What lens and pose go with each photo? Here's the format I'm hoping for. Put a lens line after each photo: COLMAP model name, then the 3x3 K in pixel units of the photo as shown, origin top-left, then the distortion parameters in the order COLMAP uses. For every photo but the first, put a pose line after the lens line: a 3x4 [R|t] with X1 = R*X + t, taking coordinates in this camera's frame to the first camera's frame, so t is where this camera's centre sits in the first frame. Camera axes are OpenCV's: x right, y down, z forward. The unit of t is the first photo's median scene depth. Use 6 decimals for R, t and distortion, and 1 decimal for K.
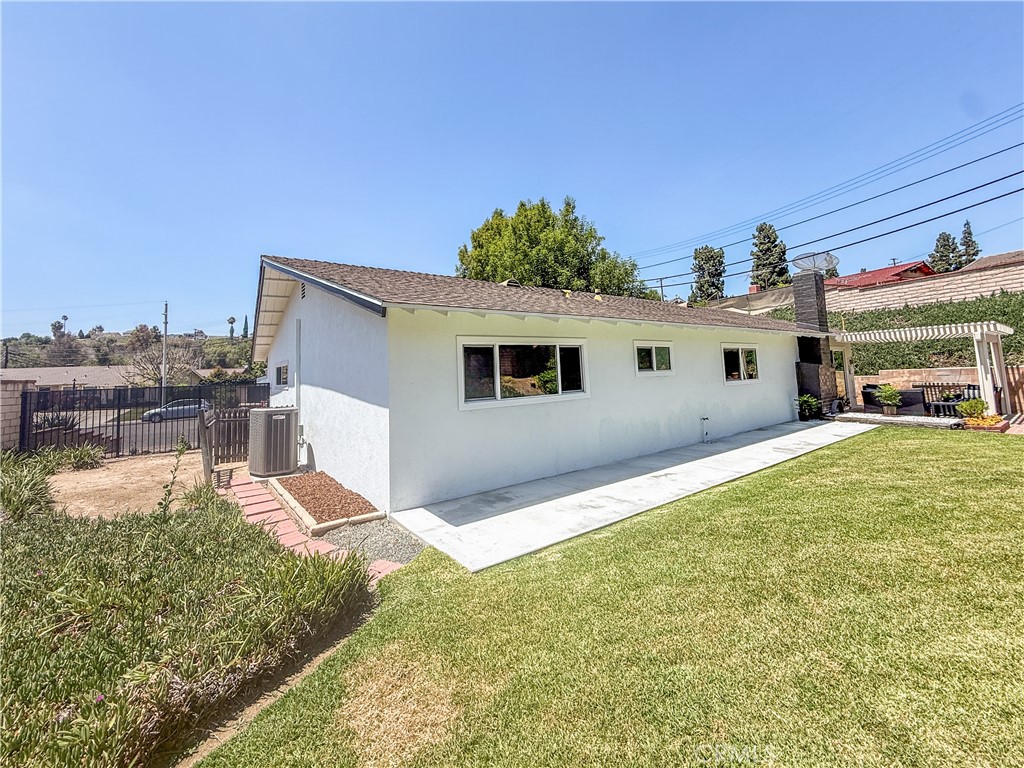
lens RADIAL K [[417.2, 0, 503.9], [0, 417.2, 342.8], [0, 0, 1]] dist [-0.002406, 0.000136]
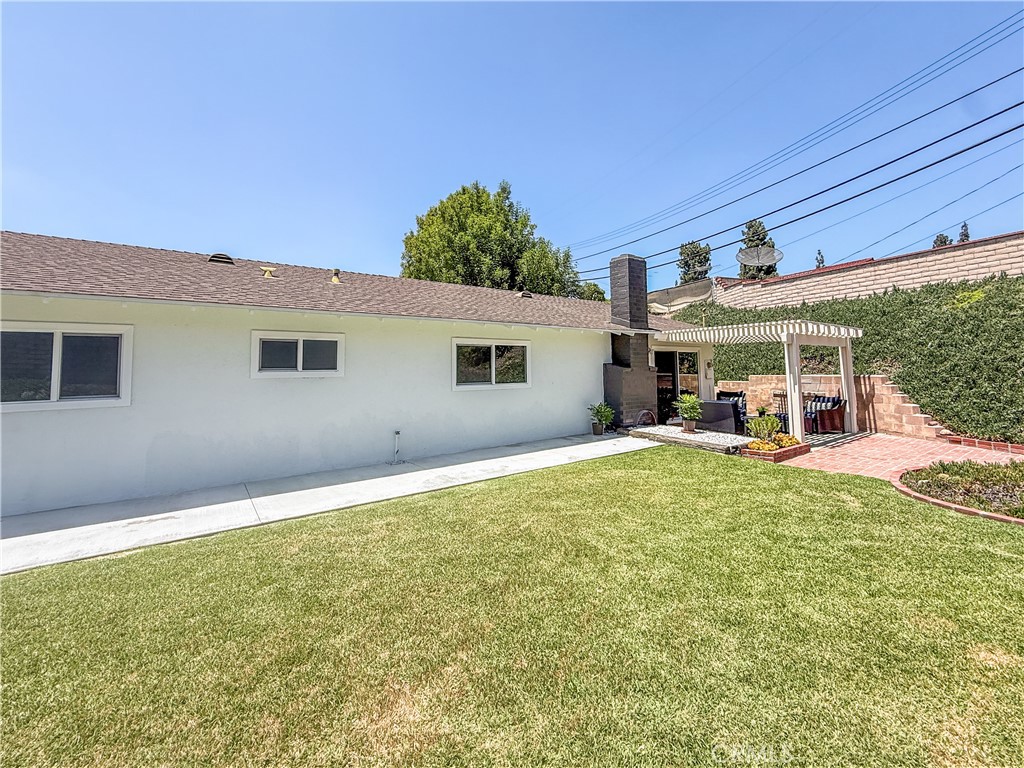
lens RADIAL K [[417.2, 0, 503.3], [0, 417.2, 339.3], [0, 0, 1]] dist [-0.002406, 0.000136]
pose [[0.999632, 0.026109, -0.007396, 0.395244], [-0.026040, 0.999617, 0.009342, -0.004363], [0.007637, -0.009146, 0.999929, 0.122422]]
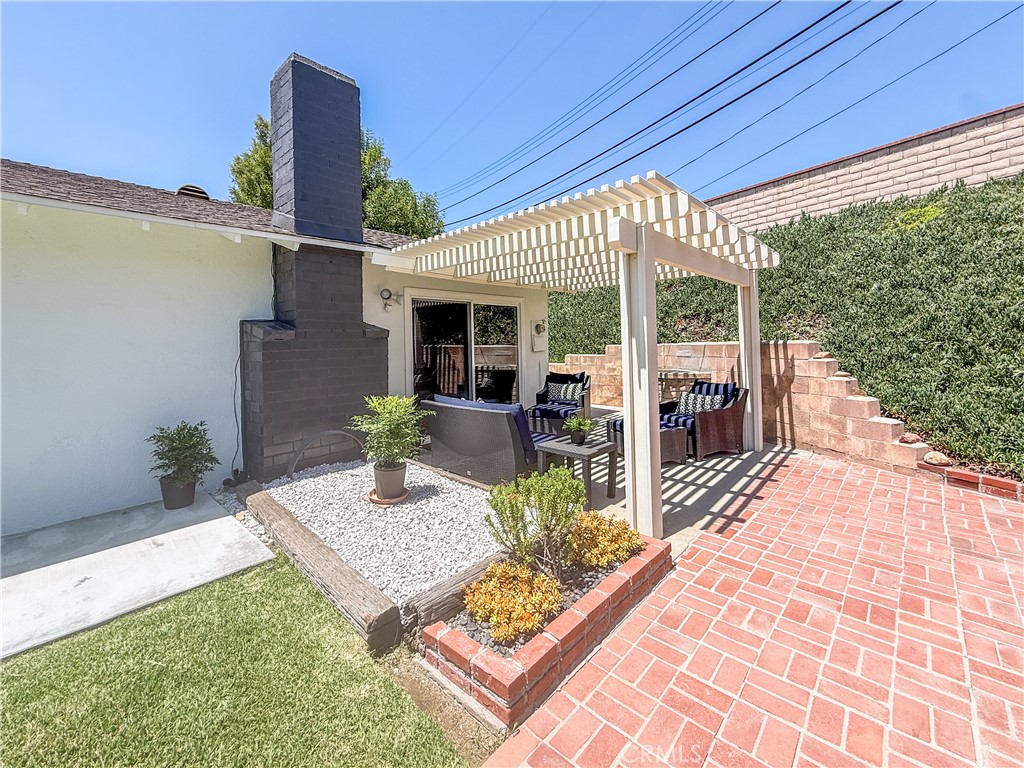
lens RADIAL K [[417.2, 0, 499.7], [0, 417.2, 341.9], [0, 0, 1]] dist [-0.002406, 0.000136]
pose [[0.982331, 0.012981, 0.186700, 0.666816], [-0.027022, 0.996976, 0.072859, 0.025074], [-0.185190, -0.076617, 0.979711, 0.483856]]
